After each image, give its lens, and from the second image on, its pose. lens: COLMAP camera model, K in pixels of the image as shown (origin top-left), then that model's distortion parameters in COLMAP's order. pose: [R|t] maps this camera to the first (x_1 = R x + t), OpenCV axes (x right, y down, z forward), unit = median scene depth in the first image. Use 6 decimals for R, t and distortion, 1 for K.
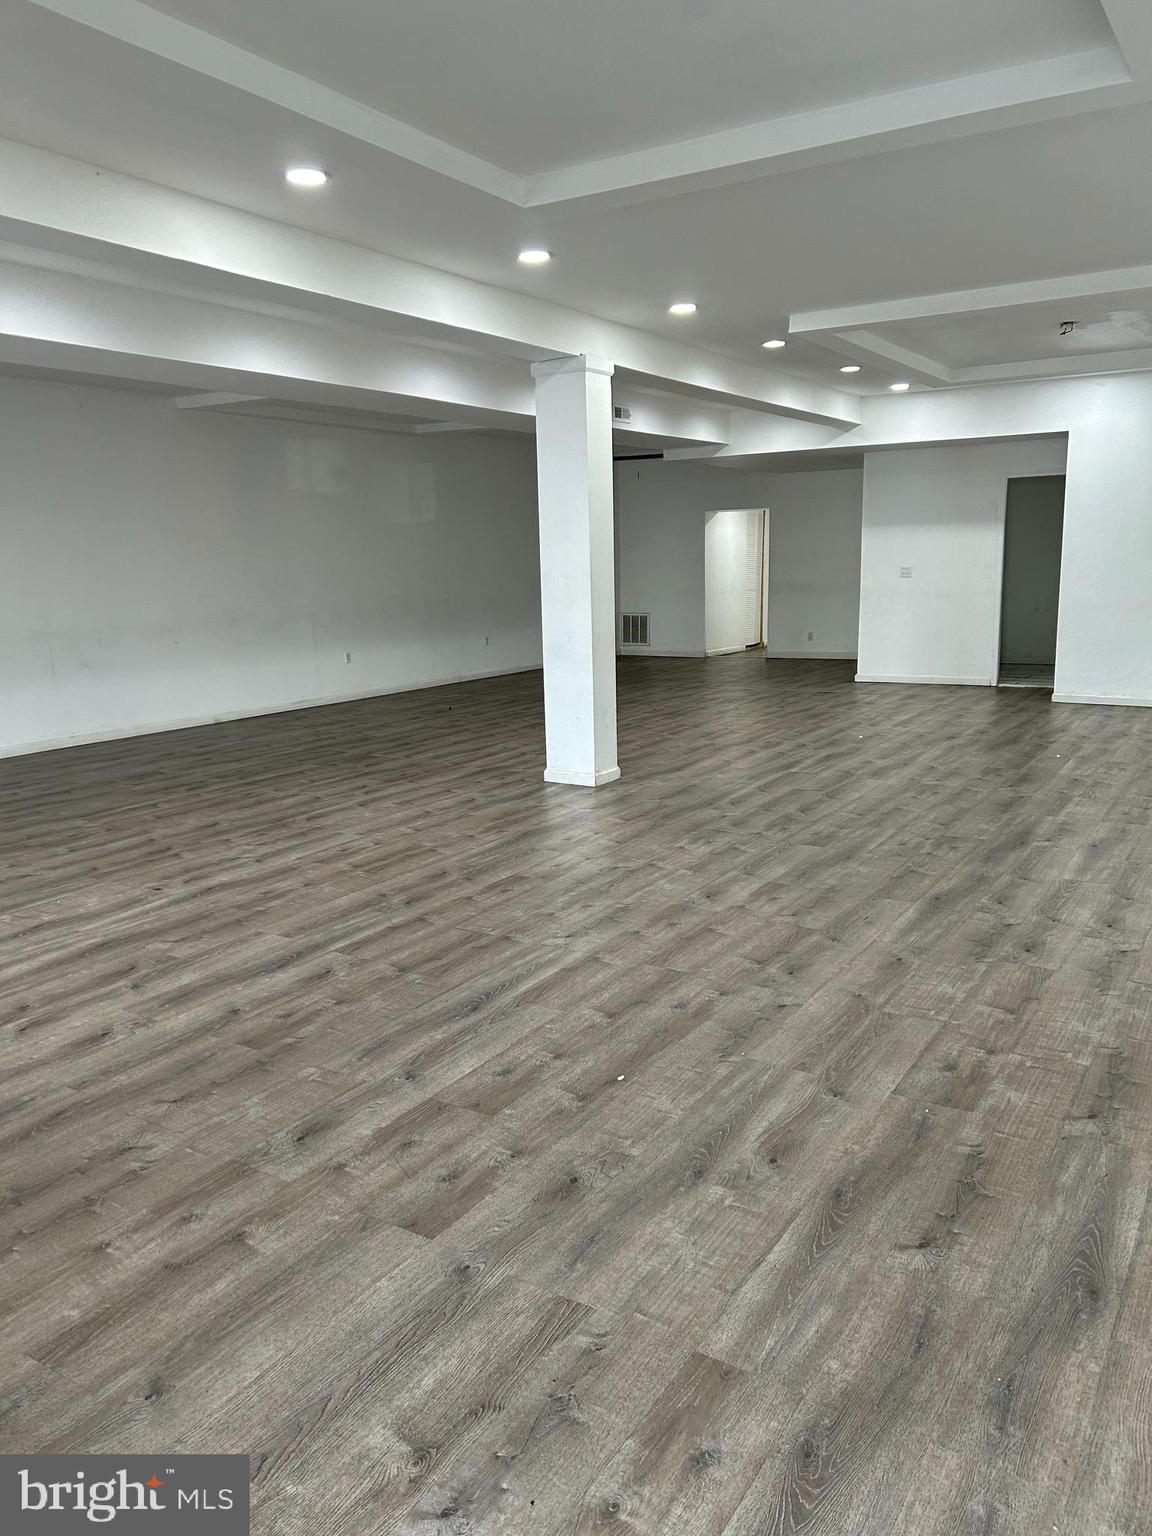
lens RADIAL K [[1151.7, 0, 578.3], [0, 1151.7, 764.8], [0, 0, 1]] dist [0.058651, -0.062498]
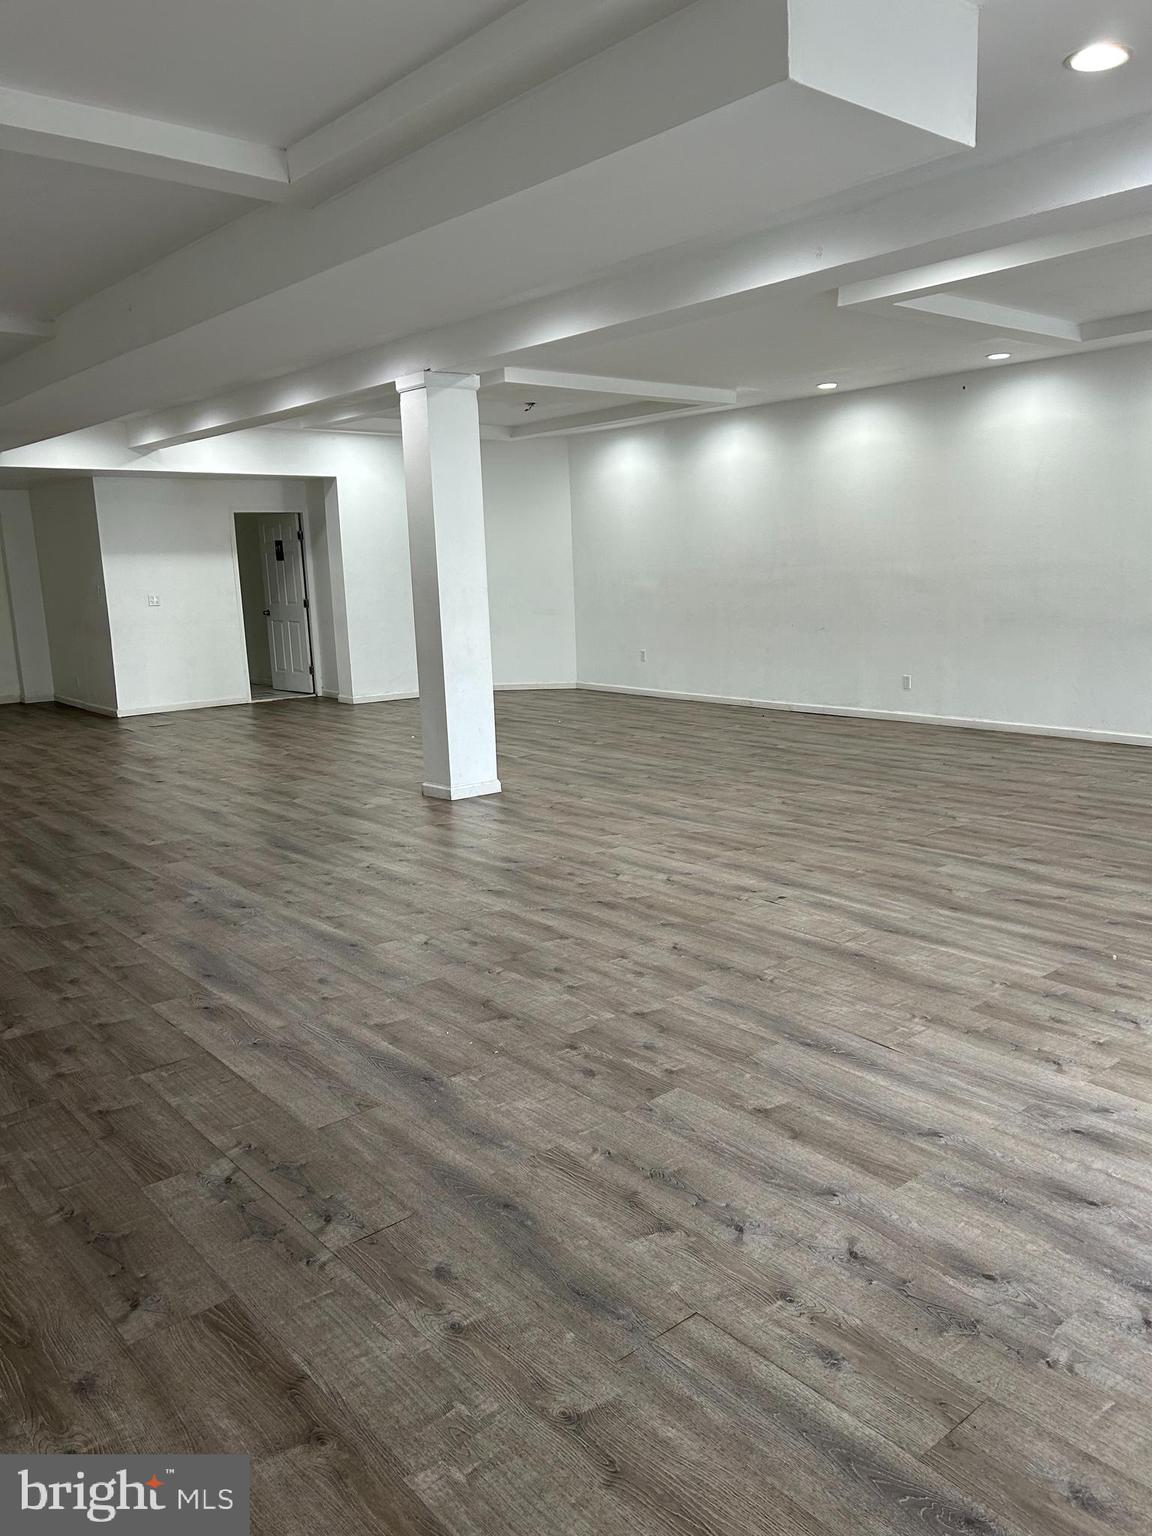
lens RADIAL K [[1151.7, 0, 583.1], [0, 1151.7, 775.1], [0, 0, 1]] dist [0.058651, -0.062498]
pose [[0.287986, -0.155724, 0.944888, -1.262302], [0.189209, 0.976492, 0.103265, -0.118753], [-0.938757, 0.149042, 0.310680, 0.816769]]
